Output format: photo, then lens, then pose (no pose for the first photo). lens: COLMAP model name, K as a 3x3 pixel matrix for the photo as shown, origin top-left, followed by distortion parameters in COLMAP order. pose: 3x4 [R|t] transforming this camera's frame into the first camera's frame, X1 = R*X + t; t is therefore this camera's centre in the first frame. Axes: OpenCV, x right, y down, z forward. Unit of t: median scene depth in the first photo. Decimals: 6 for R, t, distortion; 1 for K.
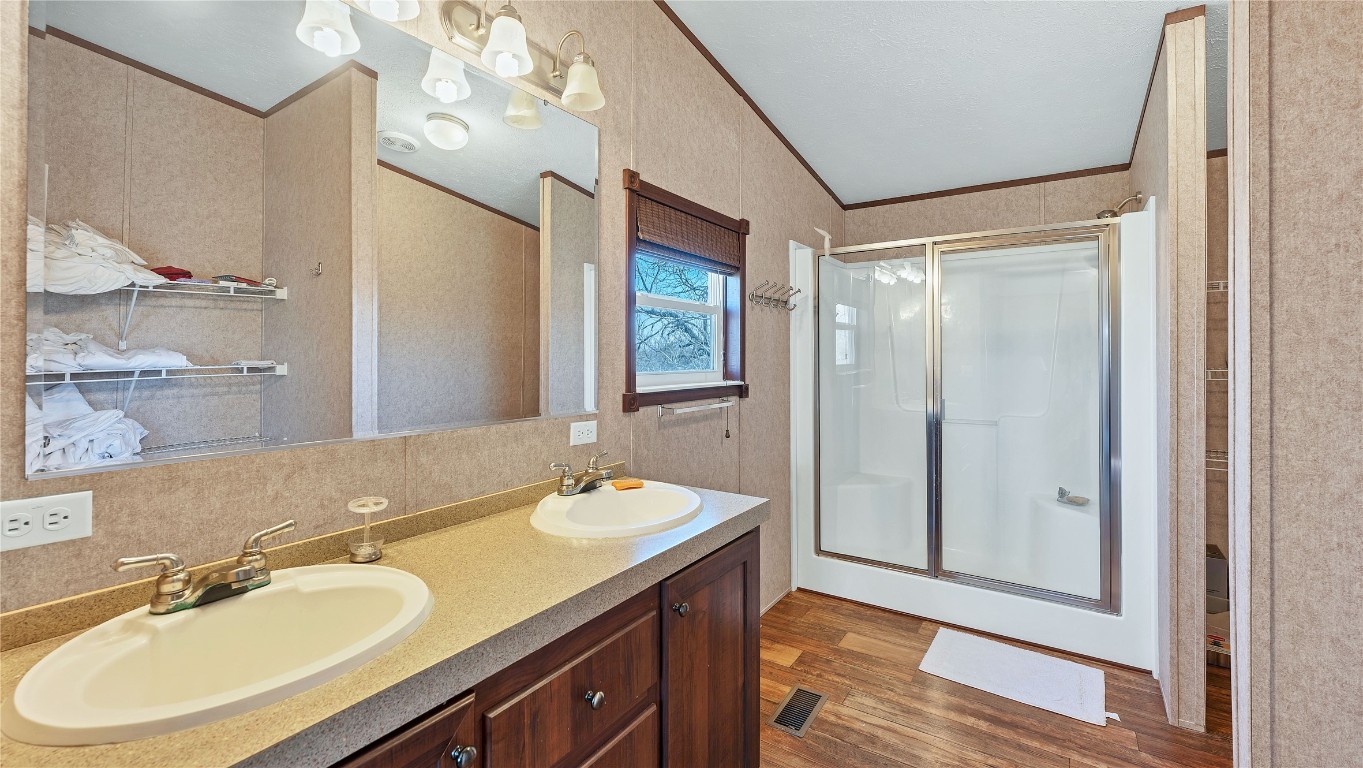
lens RADIAL K [[568.0, 0, 682.8], [0, 568.0, 361.8], [0, 0, 1]] dist [0.000249, -0.000225]
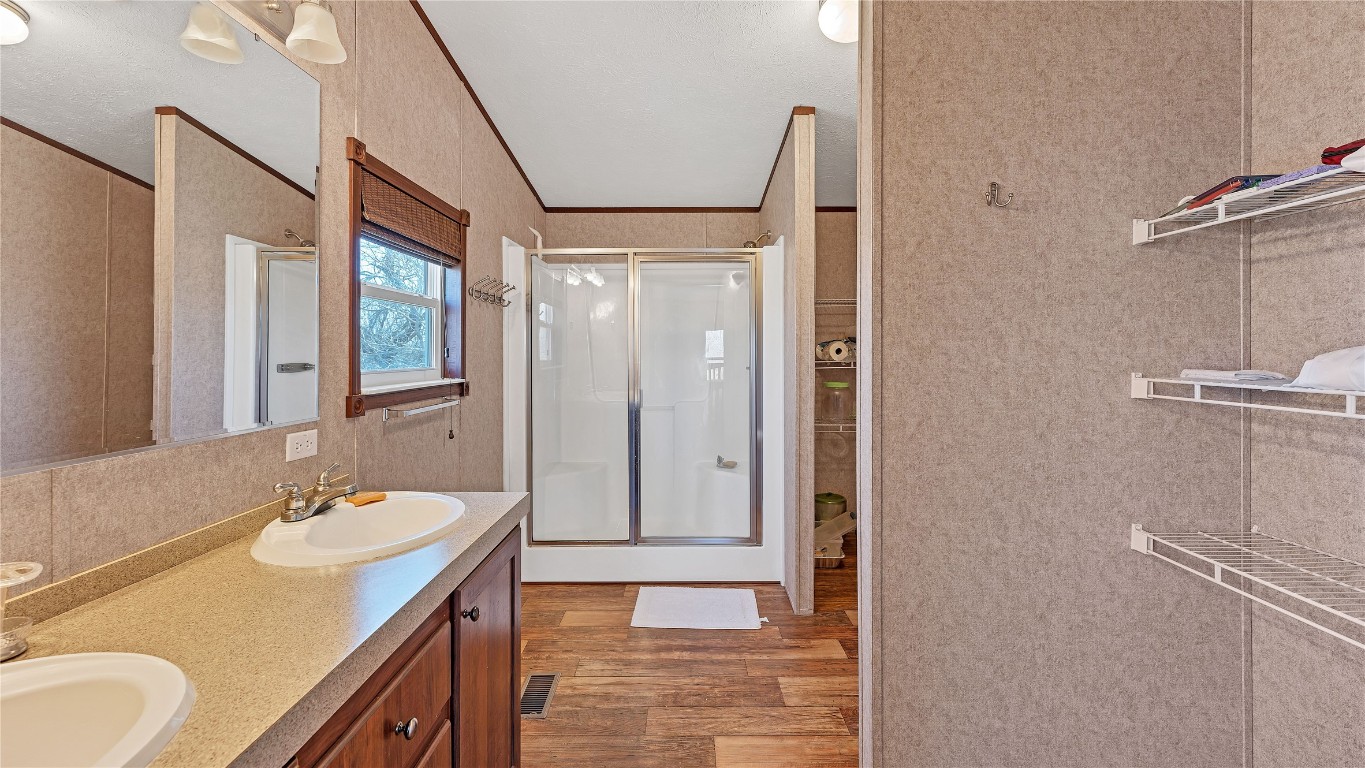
lens RADIAL K [[562.4, 0, 684.6], [0, 562.4, 361.8], [0, 0, 1]] dist [0.000333, 0.000100]
pose [[0.830064, -0.011136, 0.557556, -0.128659], [0.007680, 0.999934, 0.008539, 0.000154], [-0.557615, -0.002806, 0.830095, 0.001415]]
